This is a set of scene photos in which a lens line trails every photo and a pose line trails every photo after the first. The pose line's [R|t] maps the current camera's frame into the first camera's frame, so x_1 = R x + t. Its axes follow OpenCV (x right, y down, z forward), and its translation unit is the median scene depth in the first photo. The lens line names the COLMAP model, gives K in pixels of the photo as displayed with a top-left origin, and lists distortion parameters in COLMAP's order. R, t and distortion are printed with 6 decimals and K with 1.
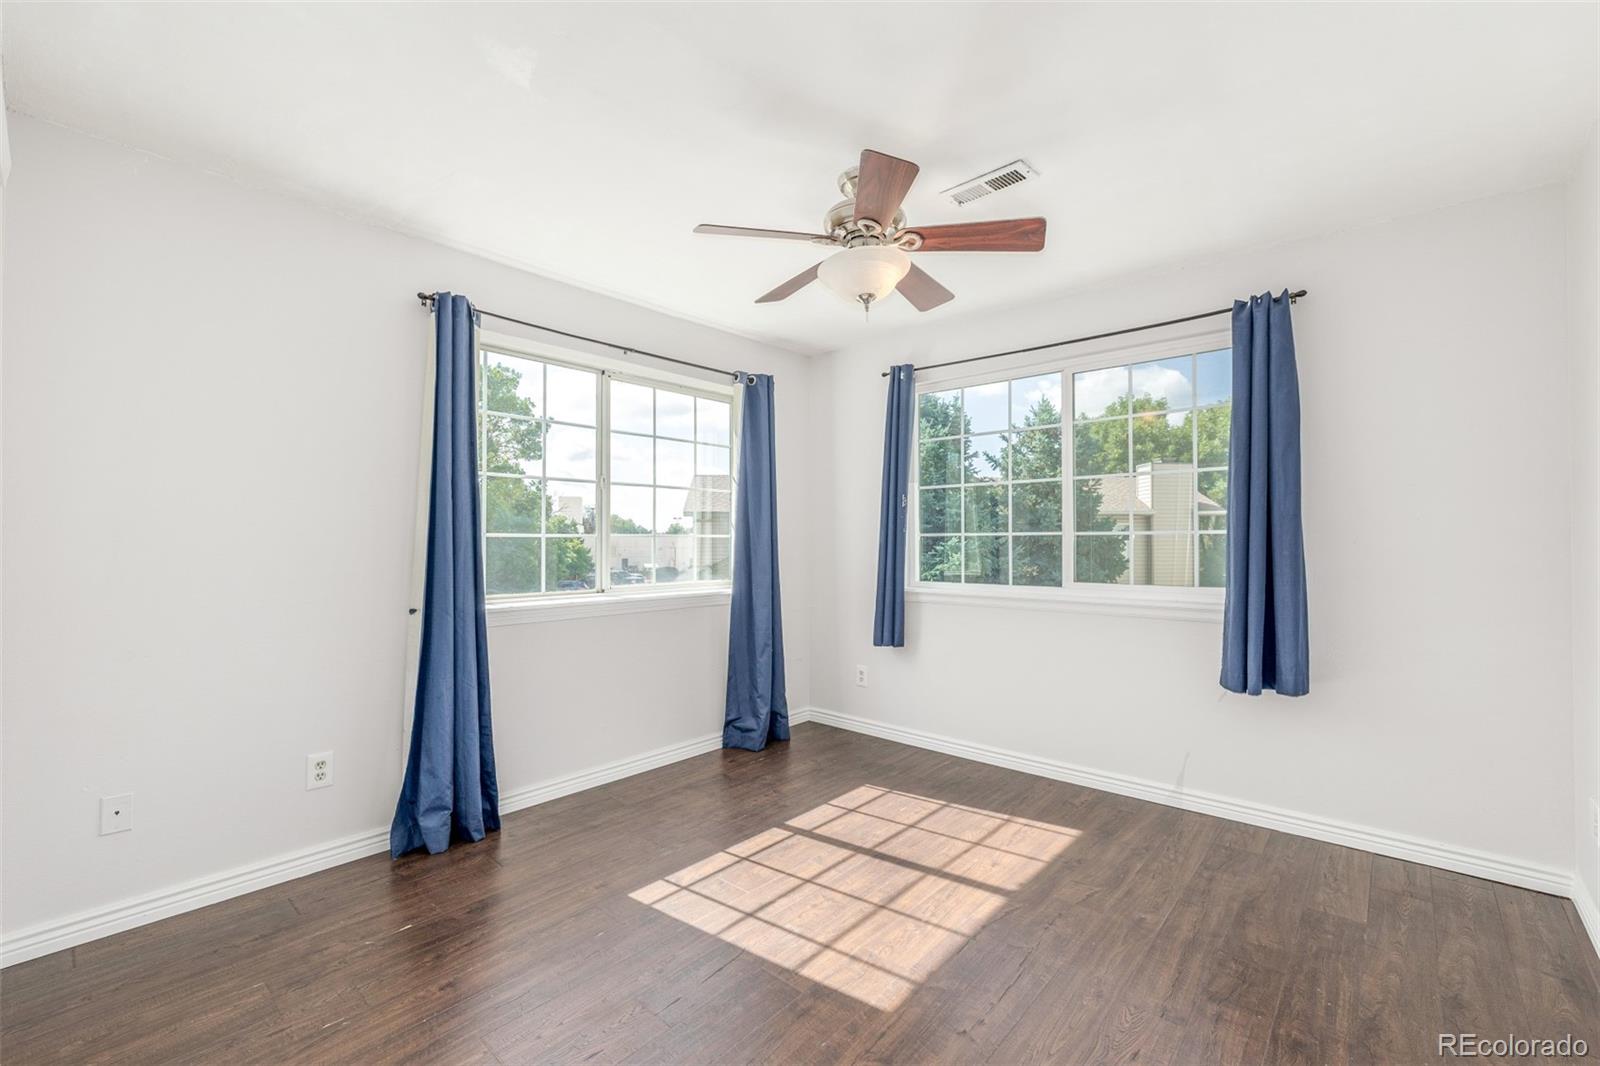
lens RADIAL K [[668.4, 0, 796.5], [0, 668.4, 537.8], [0, 0, 1]] dist [0.001164, 0.000165]
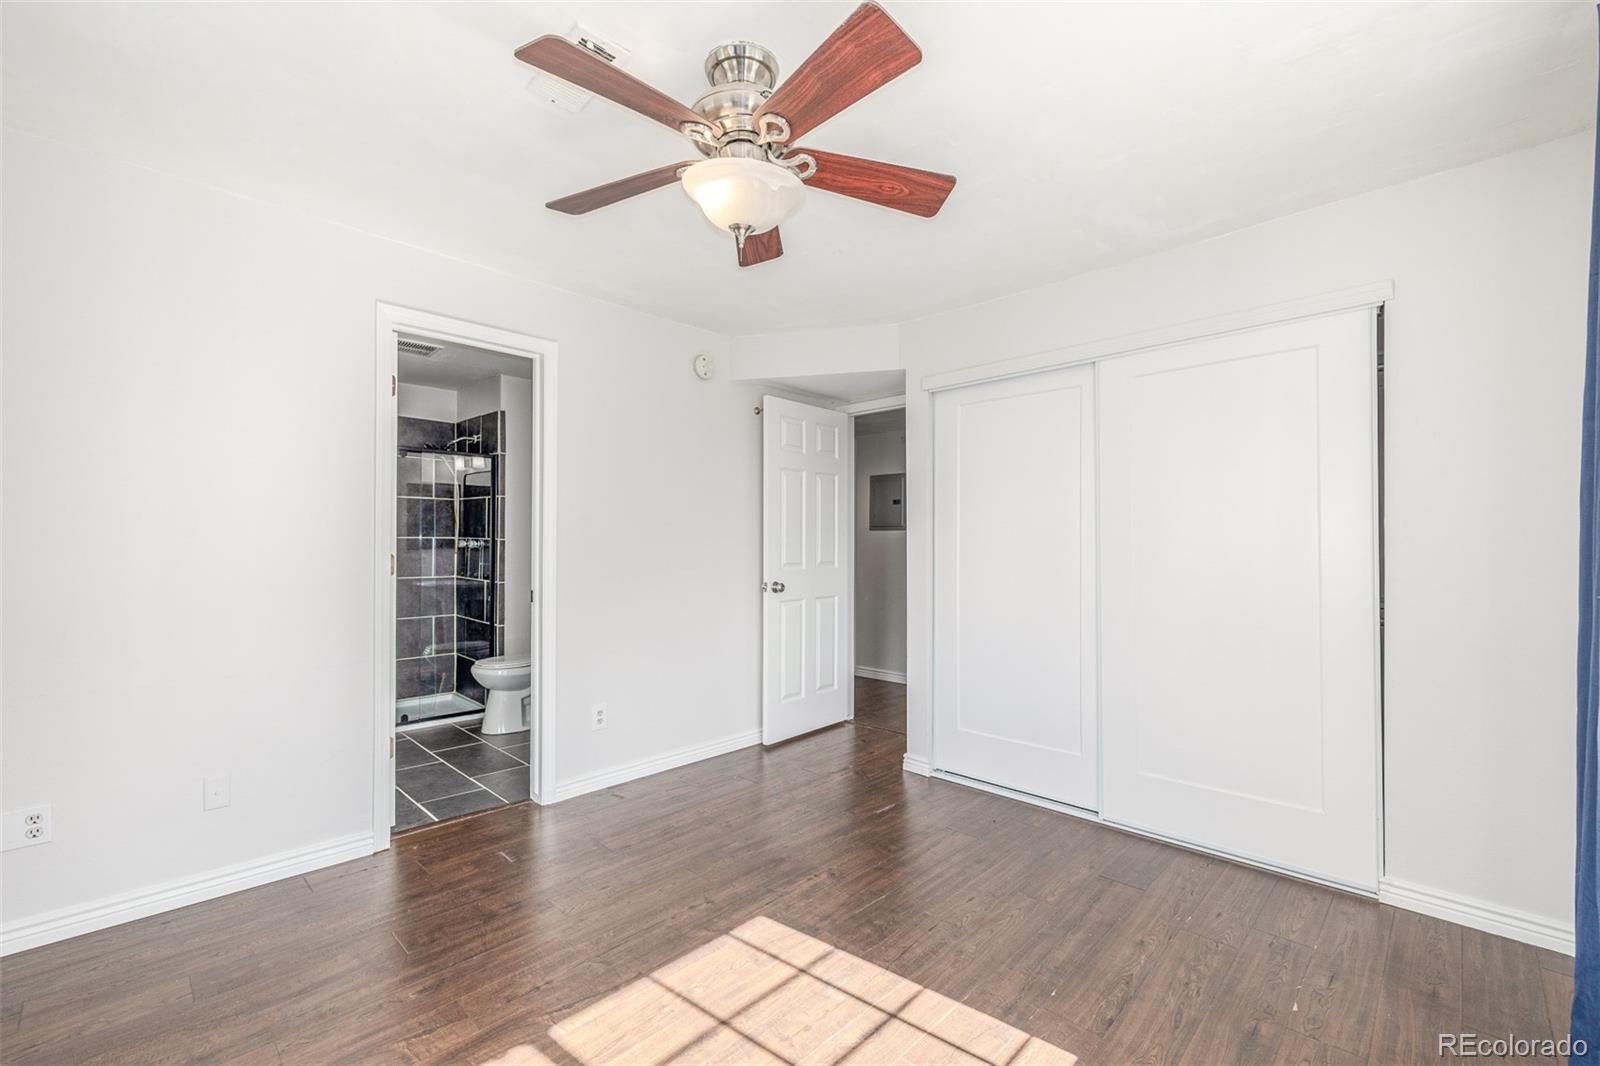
lens RADIAL K [[668.4, 0, 796.5], [0, 668.4, 537.8], [0, 0, 1]] dist [0.001164, 0.000165]
pose [[-0.998761, -0.002051, 0.049721, 0.003093], [-0.002593, 0.999938, -0.010842, 0.001085], [-0.049696, -0.010957, -0.998704, 1.342320]]
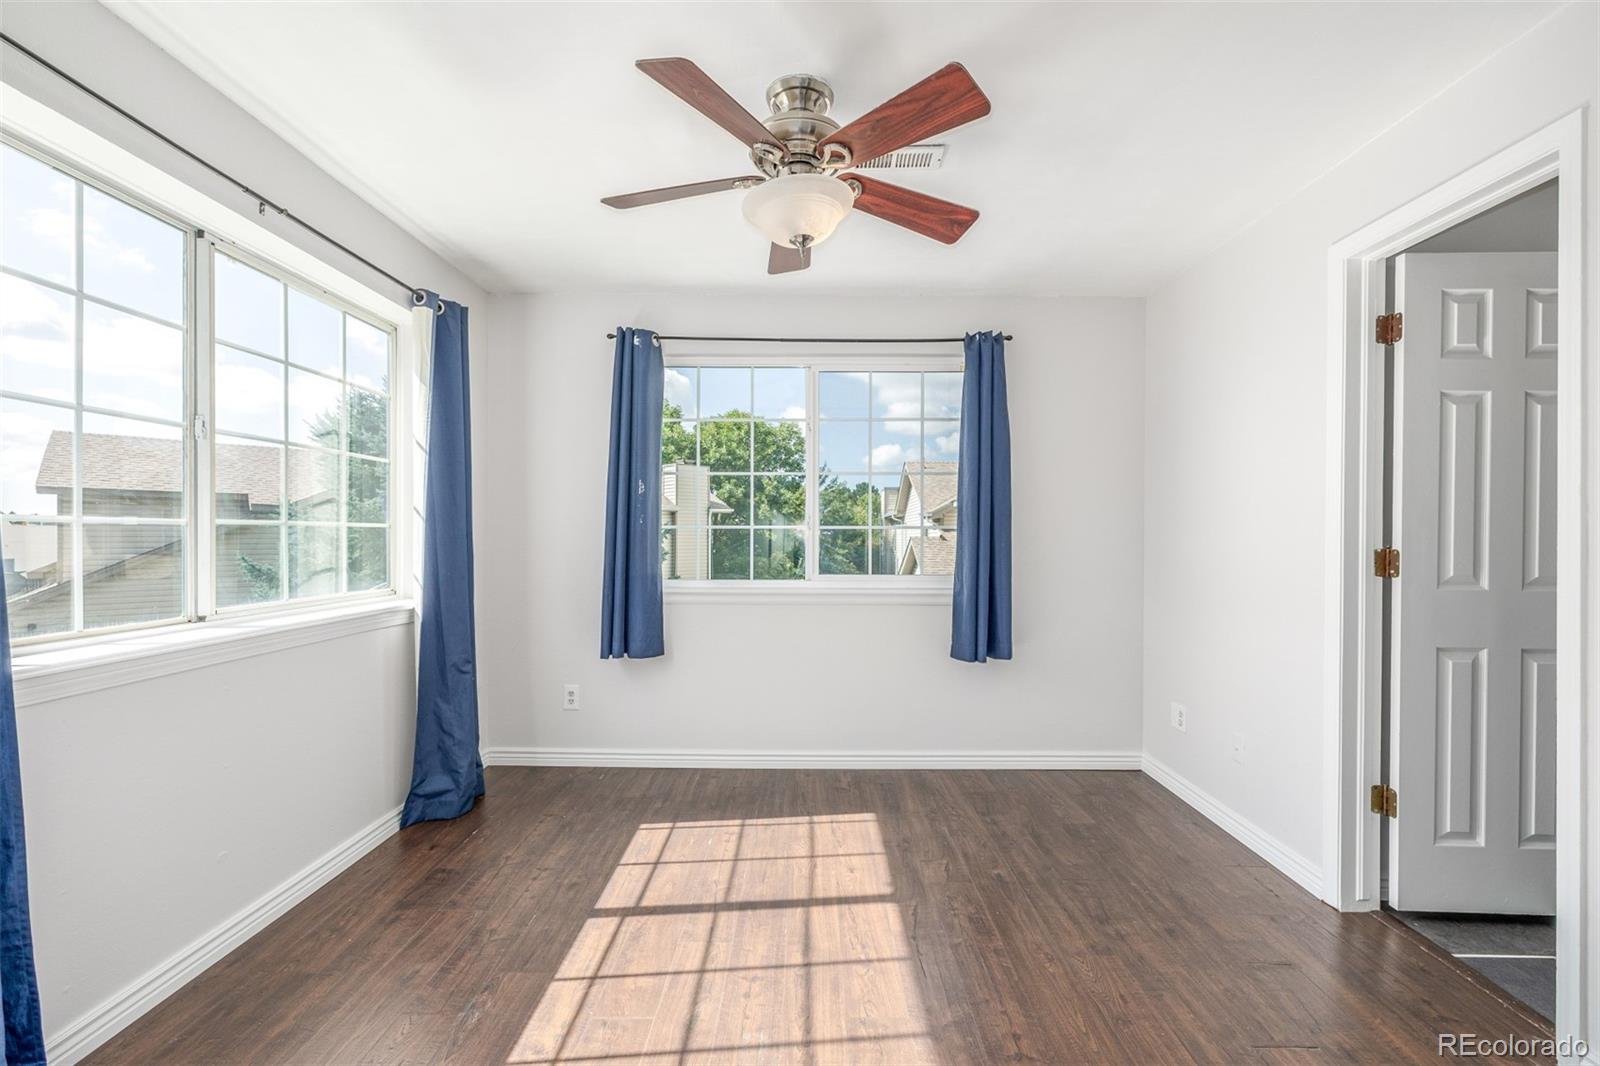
lens RADIAL K [[668.4, 0, 796.5], [0, 668.4, 537.8], [0, 0, 1]] dist [0.001164, 0.000165]
pose [[0.754348, 0.000737, 0.656474, -0.337604], [-0.007366, 0.999946, 0.007343, 0.003039], [-0.656433, -0.010375, 0.754313, 0.285157]]
